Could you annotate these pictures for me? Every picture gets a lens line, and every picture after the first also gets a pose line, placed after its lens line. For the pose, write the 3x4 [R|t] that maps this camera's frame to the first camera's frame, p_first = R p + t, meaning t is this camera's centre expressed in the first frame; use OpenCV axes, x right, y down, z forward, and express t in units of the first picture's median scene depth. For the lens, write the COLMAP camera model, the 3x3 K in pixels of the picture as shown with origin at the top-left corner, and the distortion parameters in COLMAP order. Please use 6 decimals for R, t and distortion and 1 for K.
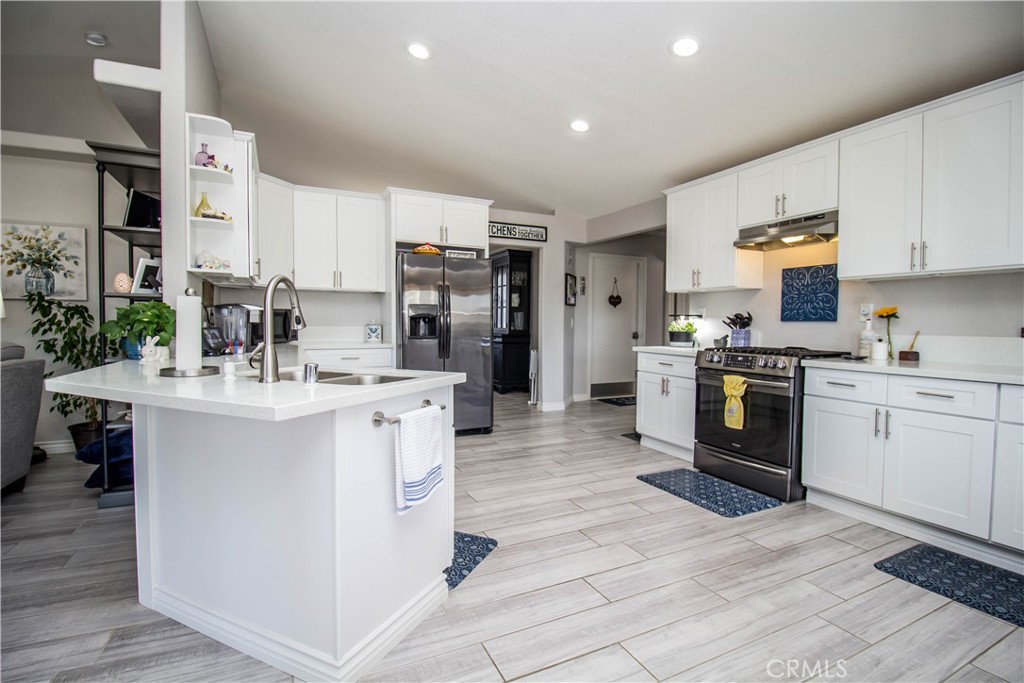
lens RADIAL K [[475.0, 0, 512.0], [0, 475.0, 341.5], [0, 0, 1]] dist [-0.001899, -0.012108]
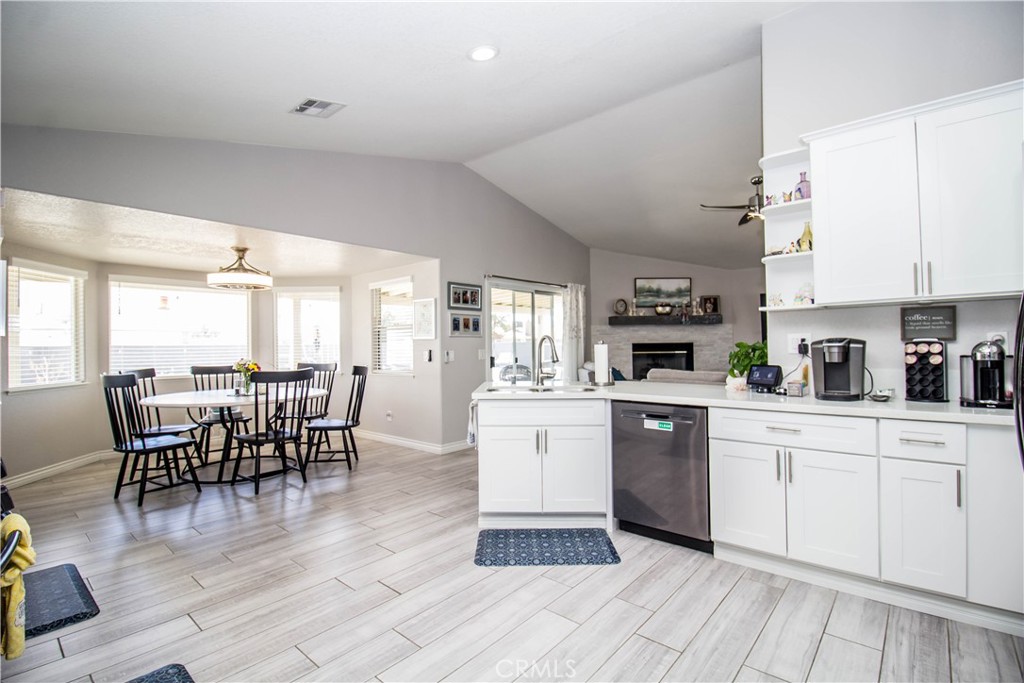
lens RADIAL K [[475.0, 0, 512.0], [0, 475.0, 341.5], [0, 0, 1]] dist [-0.001899, -0.012108]
pose [[-0.920834, 0.002601, -0.389946, 0.208407], [-0.008766, 0.999587, 0.027369, -0.080637], [0.389856, 0.028621, -0.920431, 1.337292]]
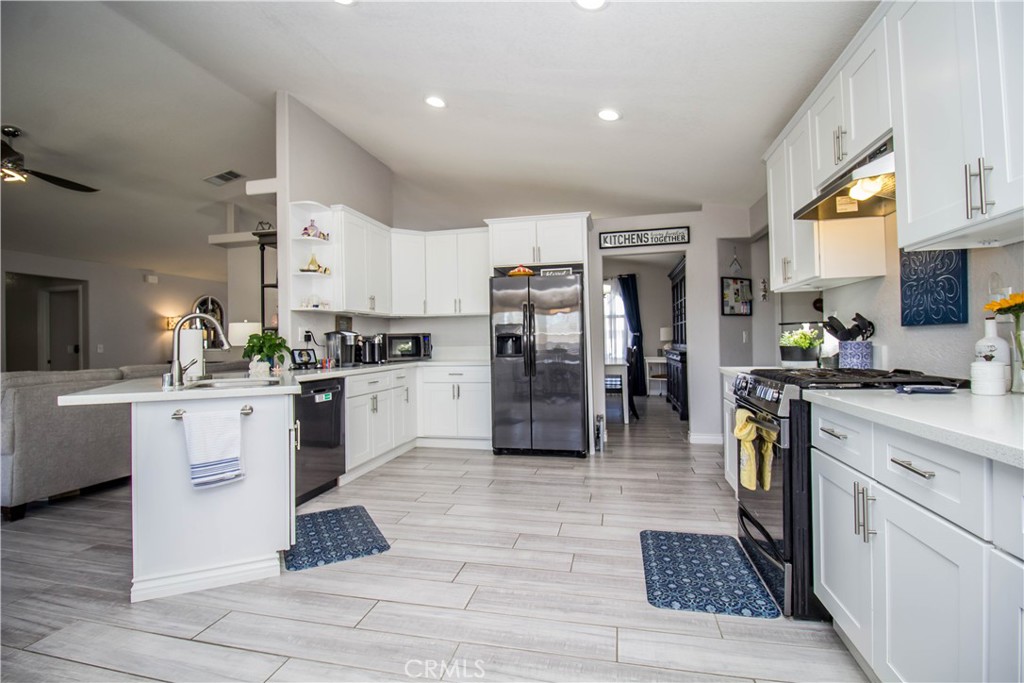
lens RADIAL K [[475.0, 0, 512.0], [0, 475.0, 341.5], [0, 0, 1]] dist [-0.001899, -0.012108]
pose [[0.779998, -0.022295, -0.625384, 0.561838], [-0.002569, 0.999243, -0.038828, 0.000722], [0.625776, 0.031893, 0.779350, 0.222649]]
